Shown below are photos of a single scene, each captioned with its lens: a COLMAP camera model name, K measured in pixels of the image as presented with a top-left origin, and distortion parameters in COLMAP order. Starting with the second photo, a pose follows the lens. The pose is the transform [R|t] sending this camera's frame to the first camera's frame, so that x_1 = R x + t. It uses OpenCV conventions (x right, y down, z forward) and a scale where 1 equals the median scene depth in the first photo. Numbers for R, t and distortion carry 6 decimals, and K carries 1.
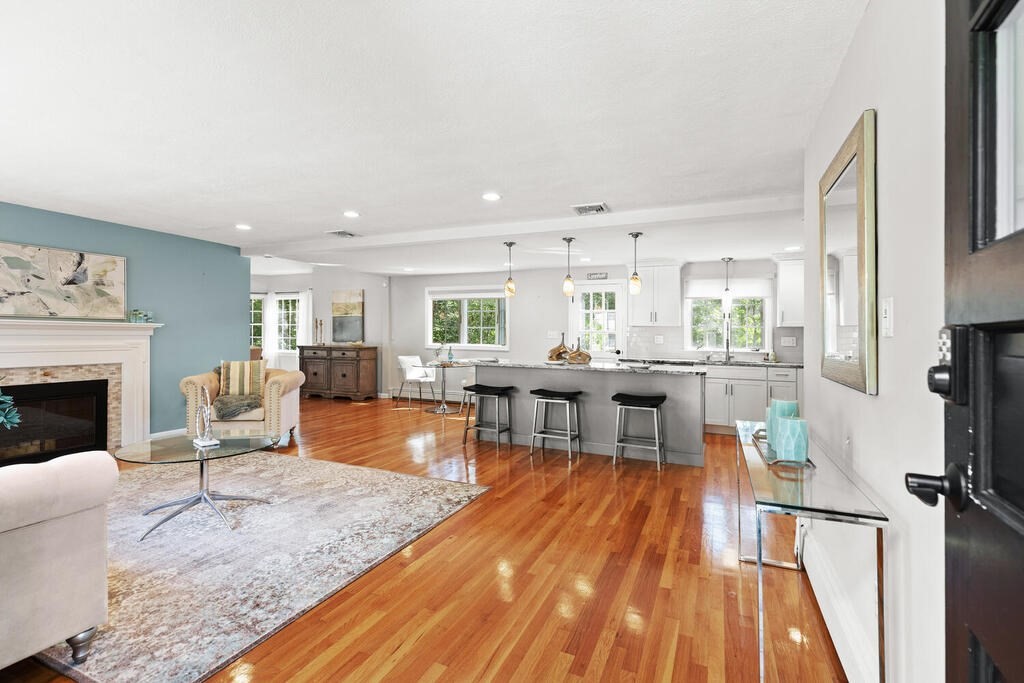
lens RADIAL K [[473.1, 0, 512.0], [0, 473.1, 341.5], [0, 0, 1]] dist [0.001901, 0.000160]
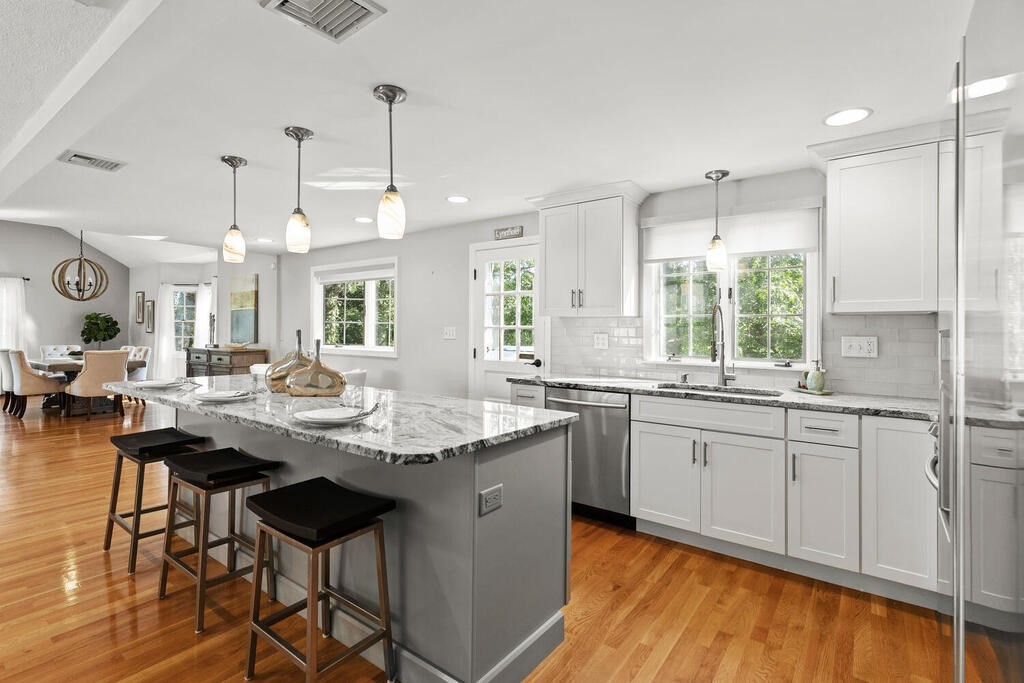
lens RADIAL K [[491.9, 0, 505.1], [0, 491.9, 325.5], [0, 0, 1]] dist [0.005909, 0.000709]
pose [[0.971864, -0.009703, -0.235344, 0.341747], [0.004046, 0.999691, -0.024509, -0.008487], [0.235509, 0.022868, 0.971603, 0.437225]]
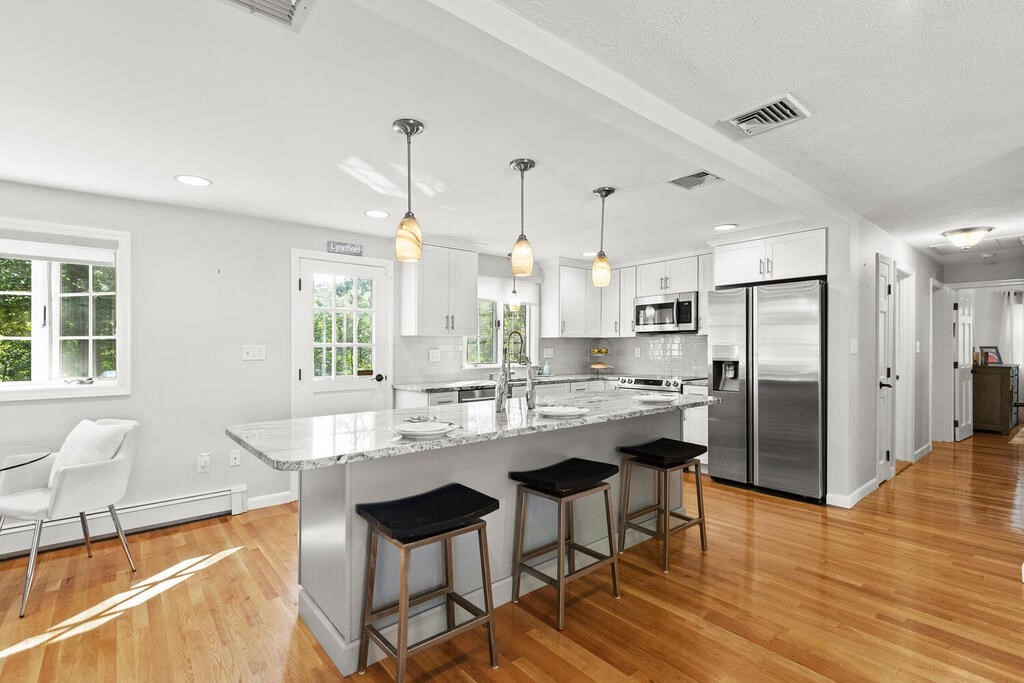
lens RADIAL K [[473.1, 0, 512.0], [0, 473.1, 341.5], [0, 0, 1]] dist [0.001901, 0.000160]
pose [[0.437590, -0.007968, 0.899139, -0.259439], [0.022372, 0.999748, -0.002029, -0.019957], [-0.898896, 0.021004, 0.437658, 0.605762]]
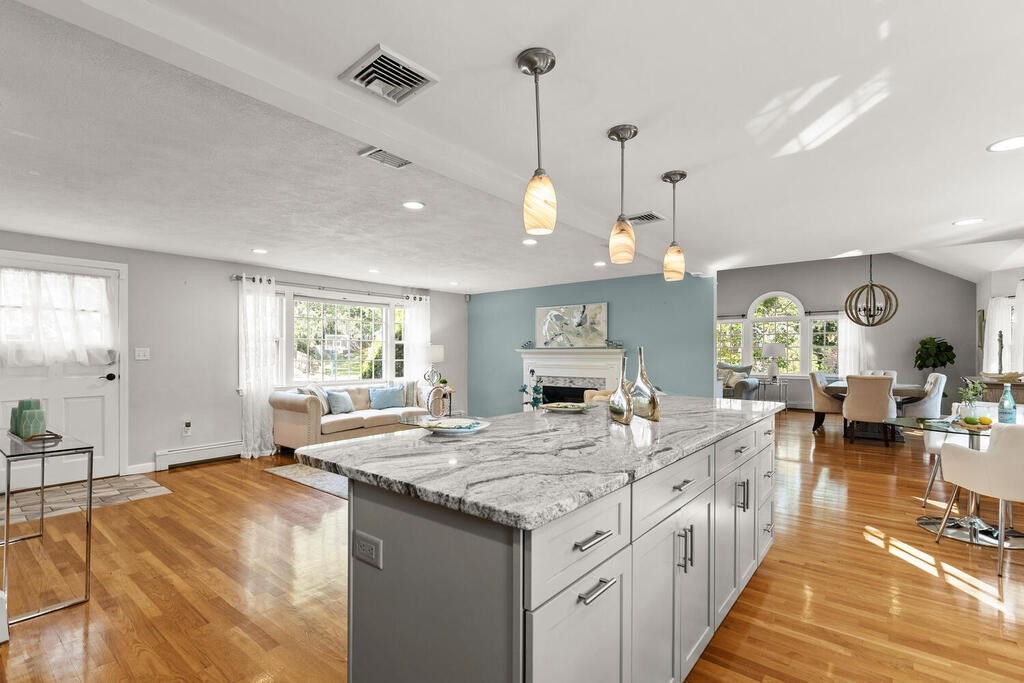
lens RADIAL K [[479.9, 0, 495.1], [0, 479.9, 359.1], [0, 0, 1]] dist [0.010415, 0.000187]
pose [[-0.280439, -0.003340, -0.959866, 0.449225], [-0.019323, 0.999811, 0.002166, -0.005775], [0.959677, 0.019155, -0.280451, 0.777997]]
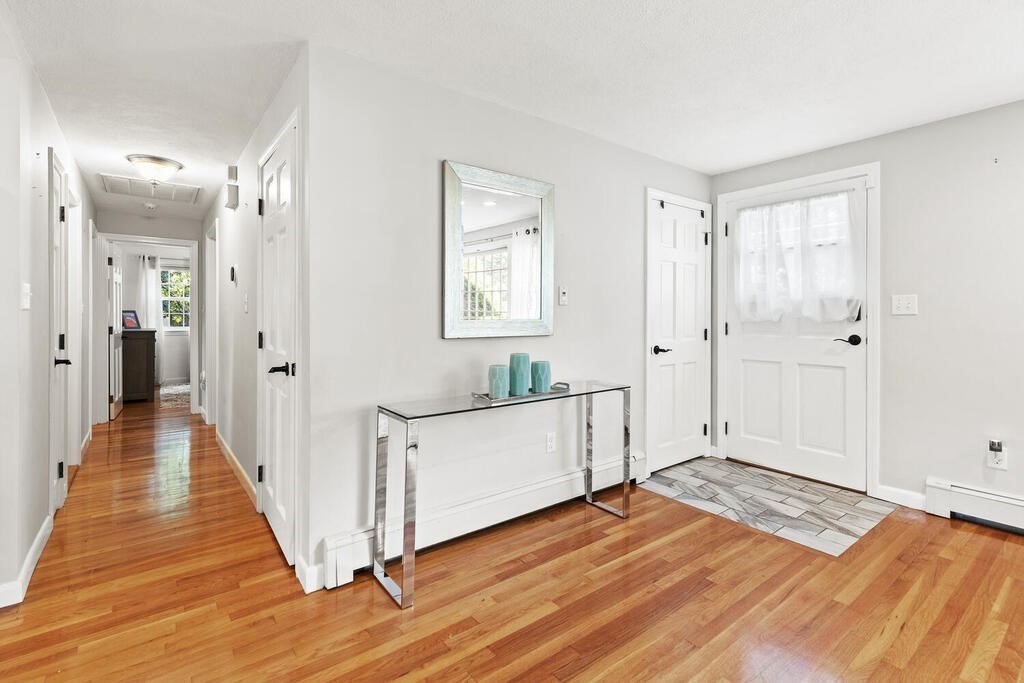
lens RADIAL K [[475.9, 0, 510.1], [0, 475.9, 317.2], [0, 0, 1]] dist [0.001523, 0.000092]
pose [[-0.876591, -0.016025, 0.480970, 0.000340], [-0.002358, 0.999576, 0.029006, -0.001961], [-0.481231, 0.024293, -0.876257, 0.605359]]
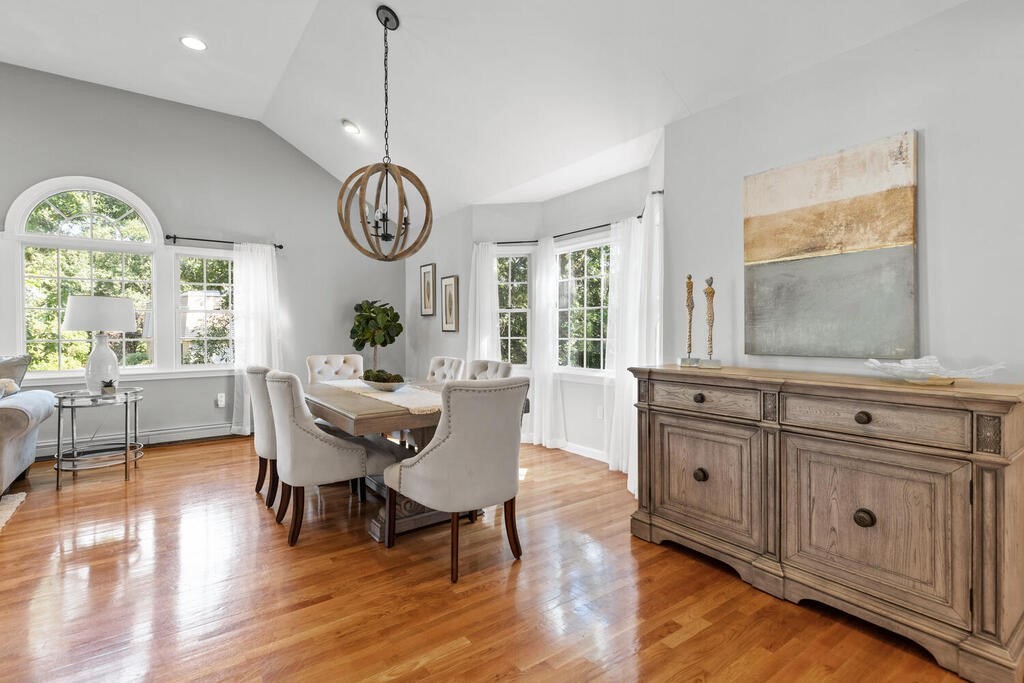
lens RADIAL K [[473.1, 0, 512.0], [0, 473.1, 341.5], [0, 0, 1]] dist [0.001901, 0.000160]
pose [[0.867368, -0.001801, -0.497663, -0.490744], [0.004223, 0.999984, 0.003741, -0.012452], [0.497649, -0.005346, 0.867362, 0.931880]]
